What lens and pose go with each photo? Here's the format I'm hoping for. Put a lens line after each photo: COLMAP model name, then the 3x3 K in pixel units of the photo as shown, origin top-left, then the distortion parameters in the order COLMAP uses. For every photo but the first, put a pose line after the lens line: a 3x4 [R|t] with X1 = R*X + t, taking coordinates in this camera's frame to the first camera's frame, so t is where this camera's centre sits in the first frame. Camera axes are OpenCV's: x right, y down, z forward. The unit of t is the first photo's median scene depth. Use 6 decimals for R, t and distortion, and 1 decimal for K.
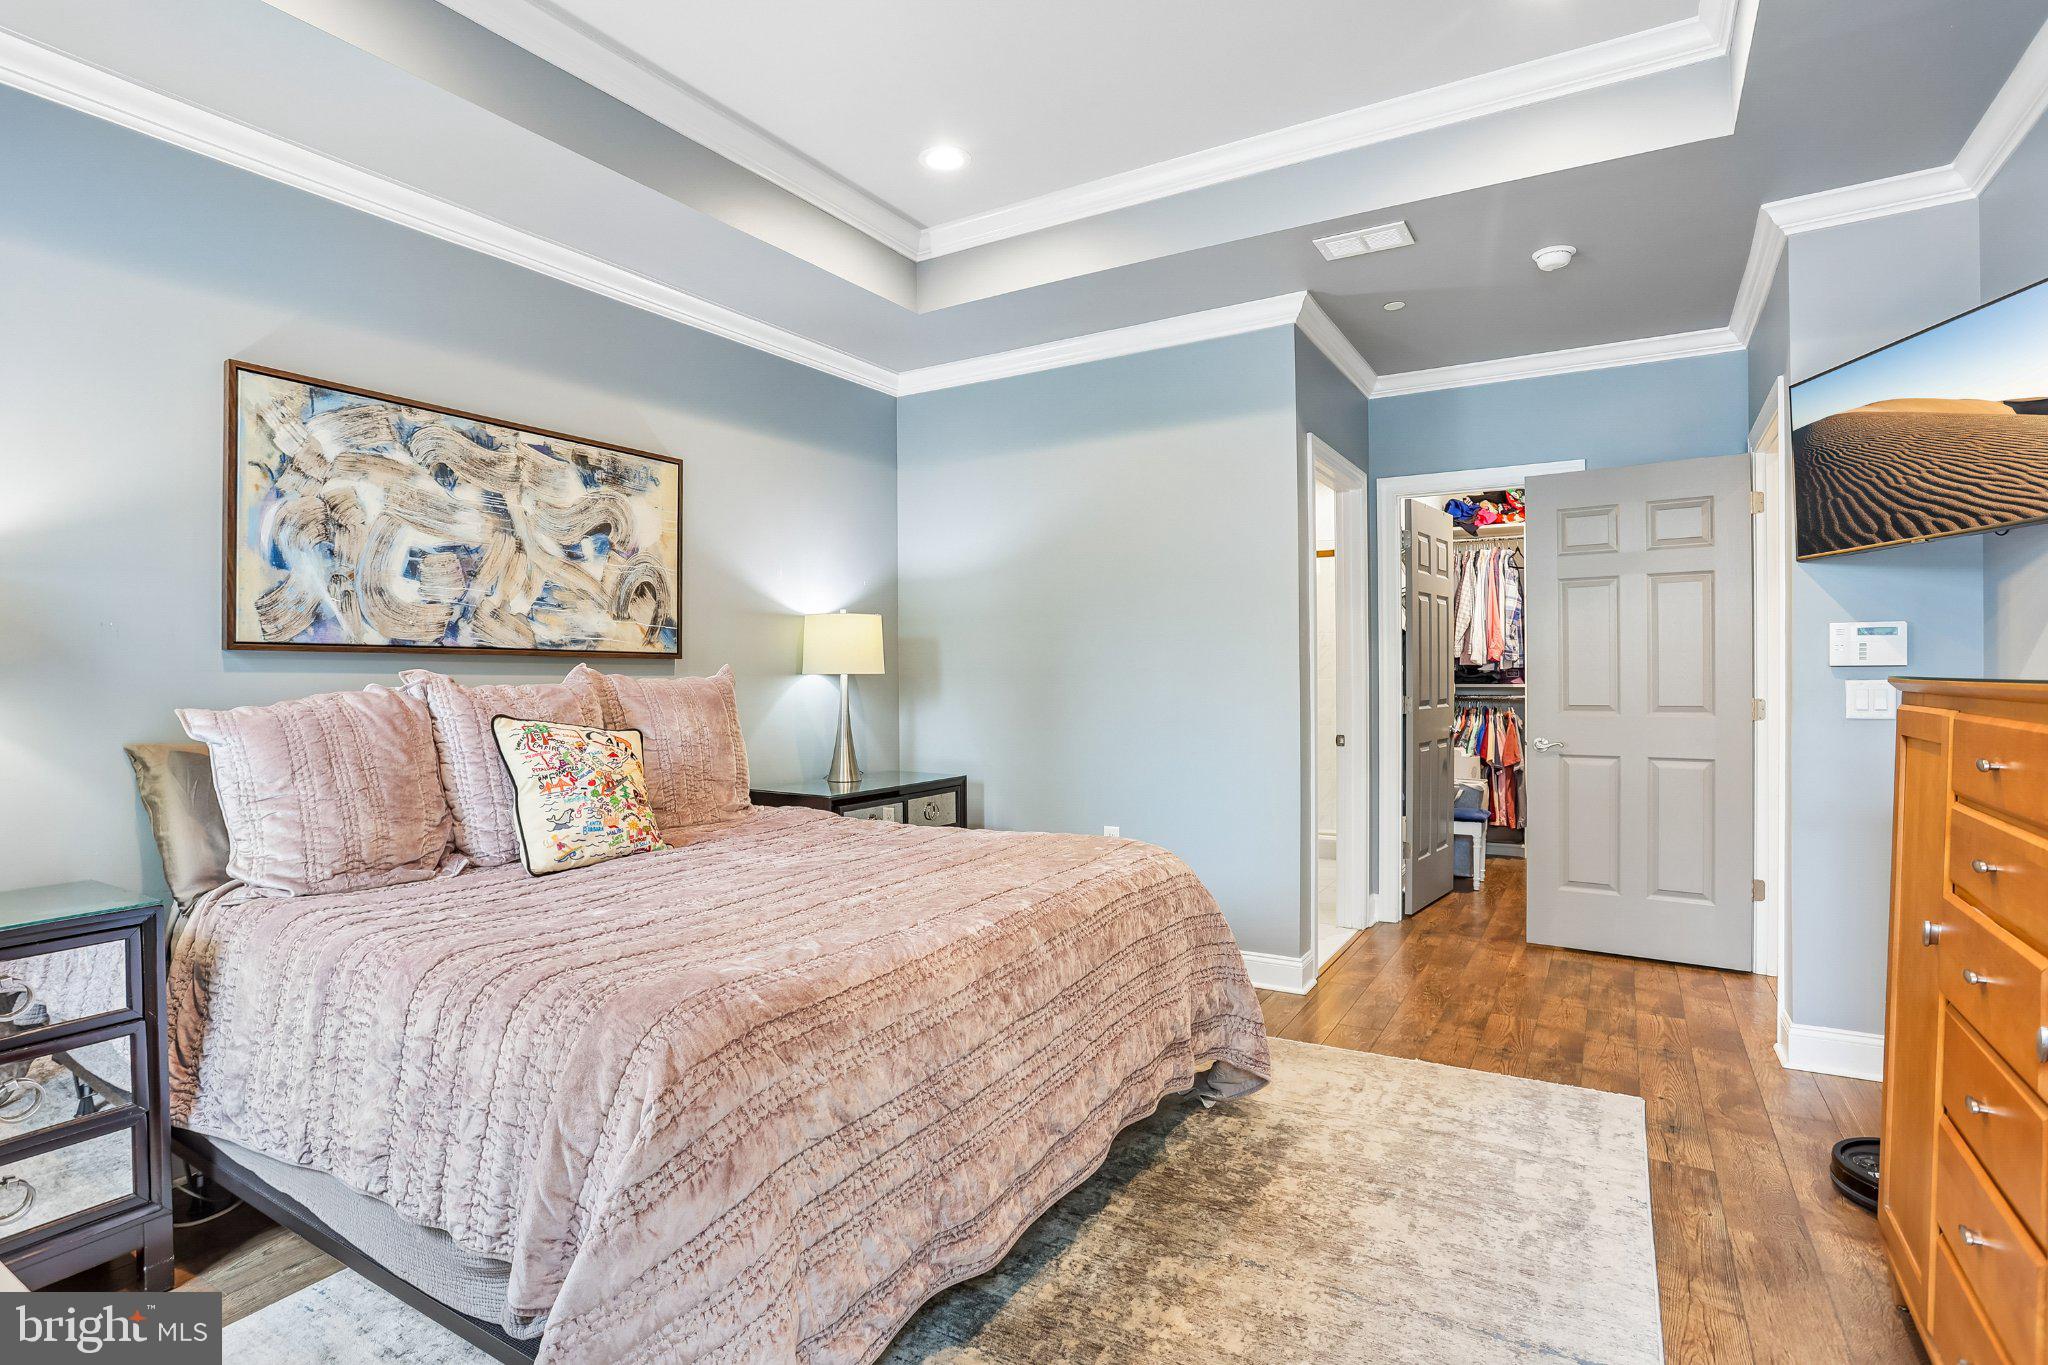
lens RADIAL K [[1024.2, 0, 1024.0], [0, 1024.2, 682.5], [0, 0, 1]] dist [-0.002457, -0.000576]
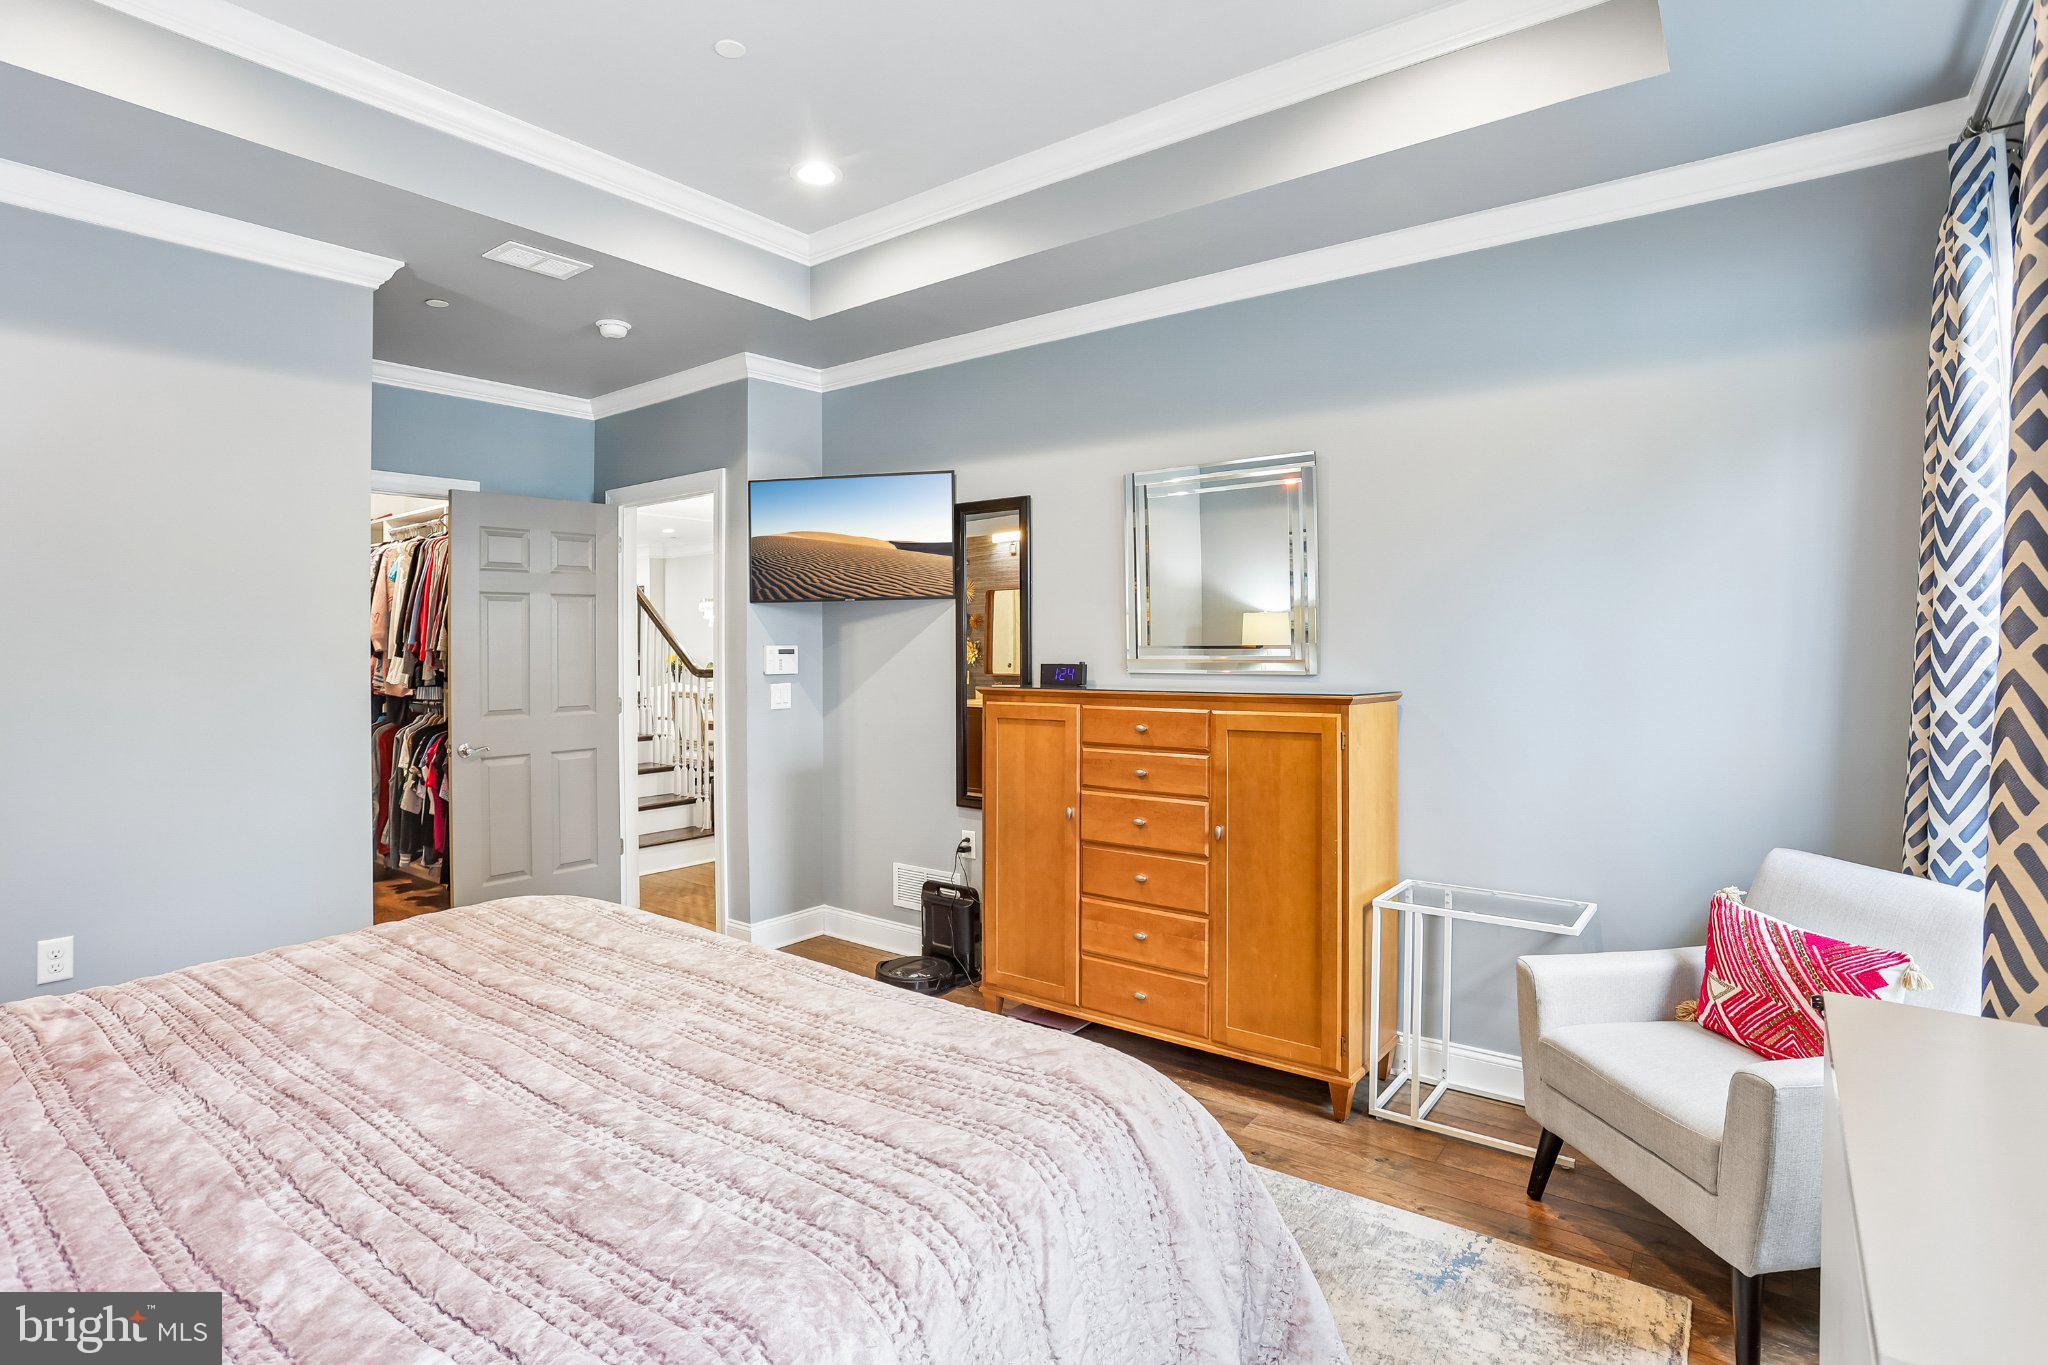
lens RADIAL K [[1028.5, 0, 1022.1], [0, 1028.5, 650.3], [0, 0, 1]] dist [-0.002186, -0.000007]
pose [[0.119691, -0.003976, 0.992803, -0.610182], [0.014504, 0.999892, 0.002256, -0.046251], [-0.992705, 0.014130, 0.119736, 0.417524]]
